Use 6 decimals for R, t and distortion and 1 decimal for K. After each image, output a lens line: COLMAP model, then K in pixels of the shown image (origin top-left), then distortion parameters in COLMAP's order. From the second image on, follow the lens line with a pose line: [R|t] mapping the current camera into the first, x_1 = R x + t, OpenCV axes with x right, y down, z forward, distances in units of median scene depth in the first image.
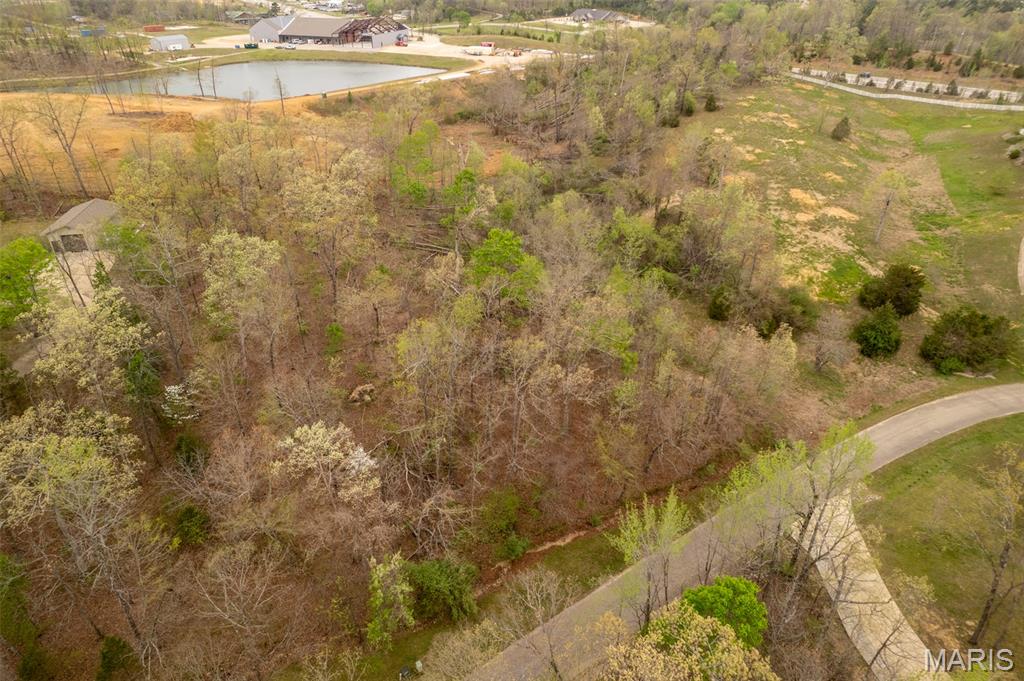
lens RADIAL K [[657.9, 0, 512.1], [0, 657.9, 336.1], [0, 0, 1]] dist [-0.089488, 0.087293]
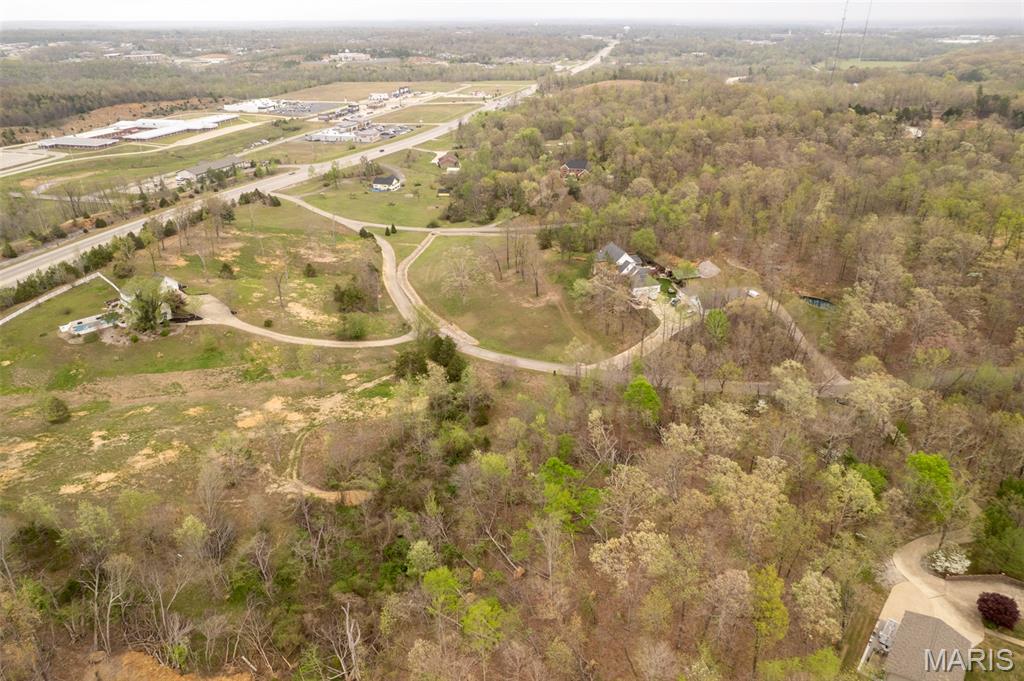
lens RADIAL K [[653.1, 0, 512.0], [0, 653.1, 340.5], [0, 0, 1]] dist [-0.070044, 0.062872]
pose [[-0.638096, -0.348081, 0.686784, -0.485449], [0.400346, 0.611926, 0.682106, -0.791326], [-0.657690, 0.710201, -0.251115, 0.813066]]
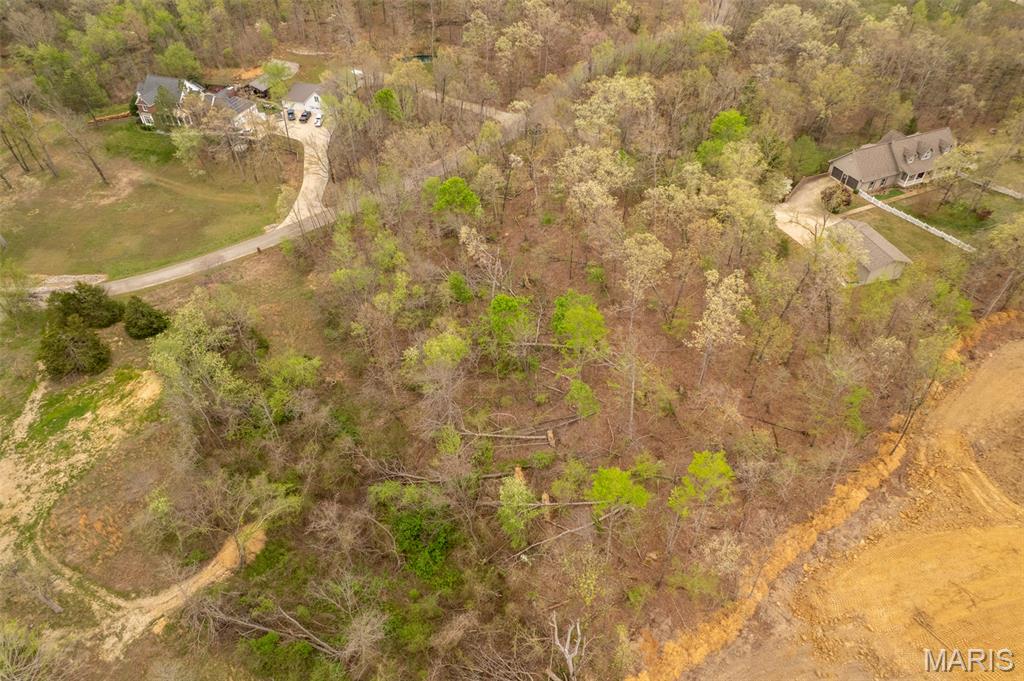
lens RADIAL K [[657.9, 0, 512.1], [0, 657.9, 336.1], [0, 0, 1]] dist [-0.089488, 0.087293]
pose [[-0.996959, 0.062744, -0.046210, -0.031069], [-0.025874, 0.292815, 0.955819, -0.715923], [0.073503, 0.954108, -0.290301, 0.889843]]
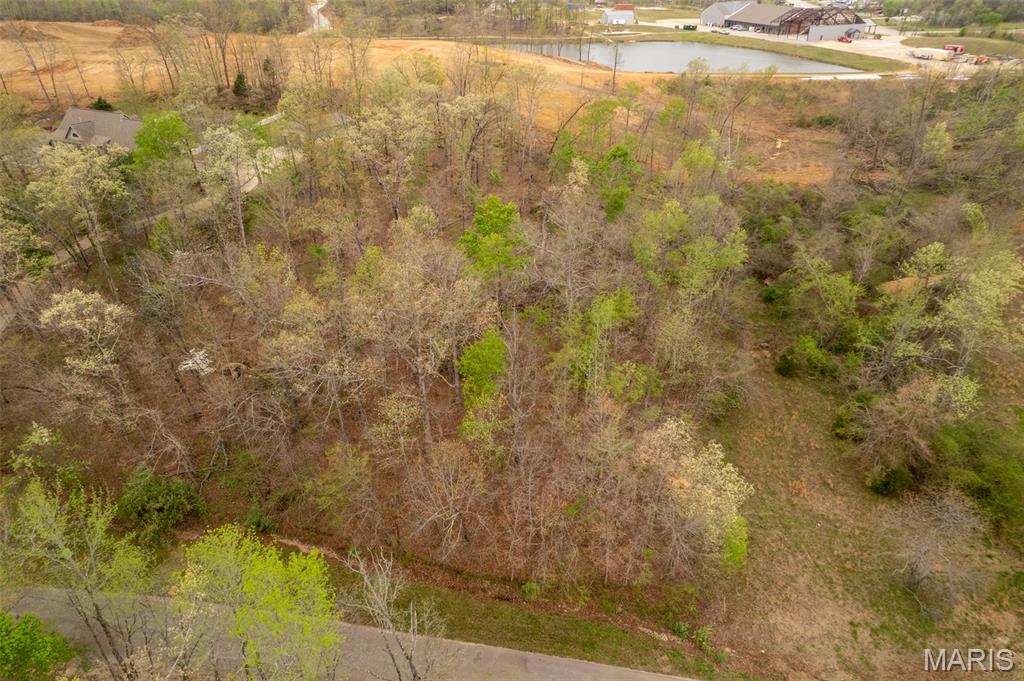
lens RADIAL K [[657.9, 0, 512.1], [0, 657.9, 336.1], [0, 0, 1]] dist [-0.089488, 0.087293]
pose [[0.731475, 0.348222, -0.586247, 0.279524], [-0.349718, 0.929664, 0.115855, -0.053382], [0.585356, 0.120276, 0.801805, 0.192569]]
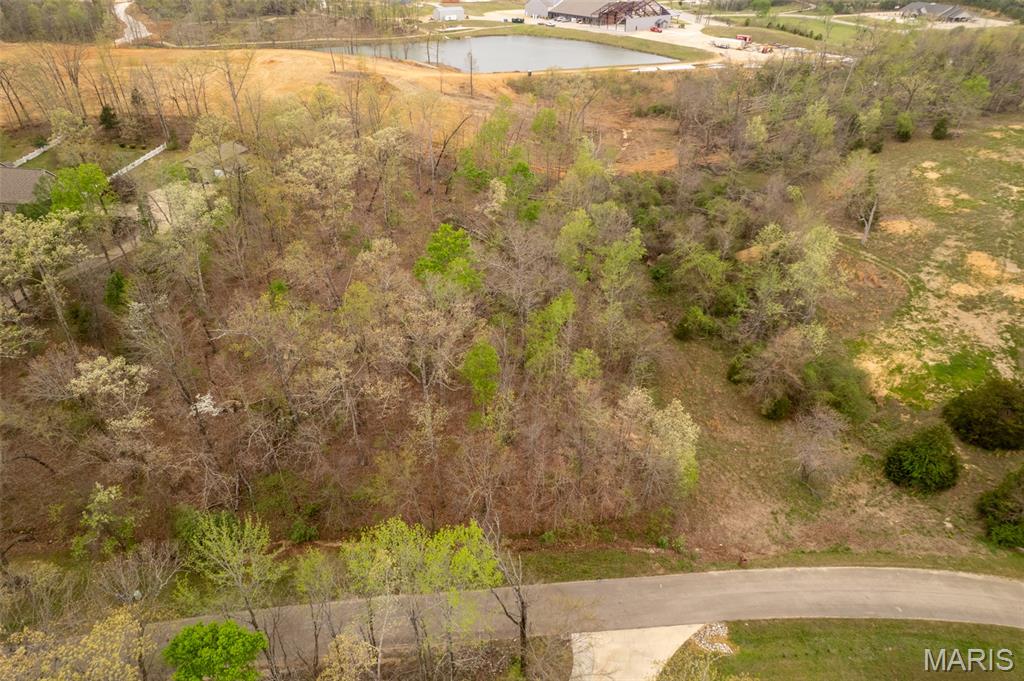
lens RADIAL K [[657.9, 0, 512.1], [0, 657.9, 336.1], [0, 0, 1]] dist [-0.089488, 0.087293]
pose [[0.885925, 0.248578, -0.391593, 0.251196], [-0.239517, 0.968166, 0.072706, -0.050551], [0.397200, 0.029381, 0.917262, 0.080550]]
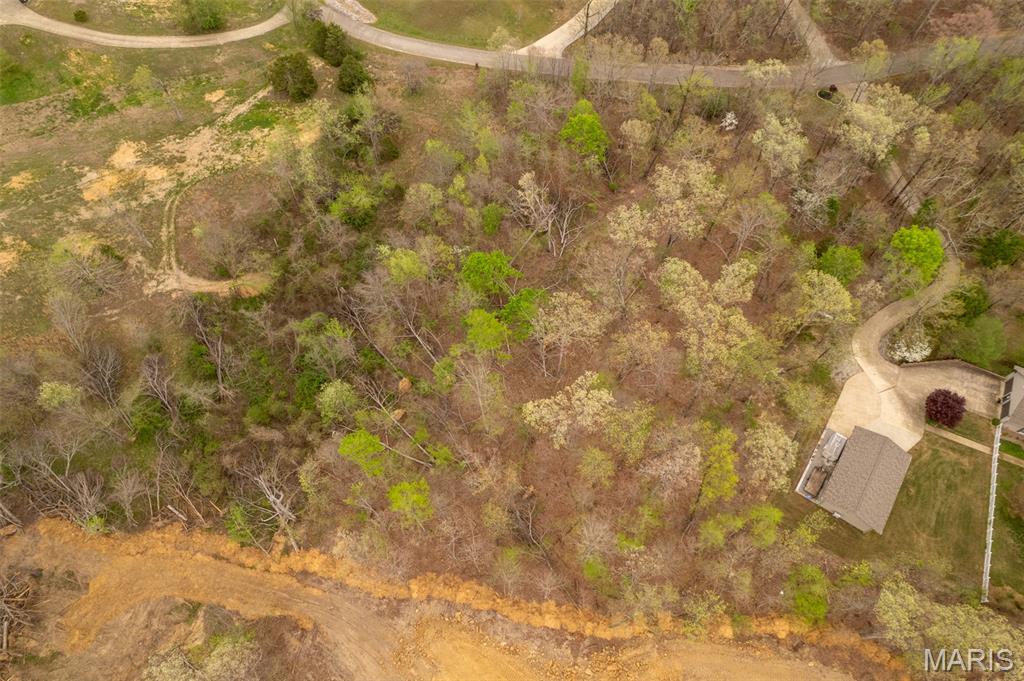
lens RADIAL K [[657.9, 0, 512.1], [0, 657.9, 336.1], [0, 0, 1]] dist [-0.089488, 0.087293]
pose [[-0.719797, -0.610284, 0.330825, -0.323720], [0.360684, 0.078400, 0.929387, -0.734098], [-0.593127, 0.788294, 0.163688, 0.630239]]
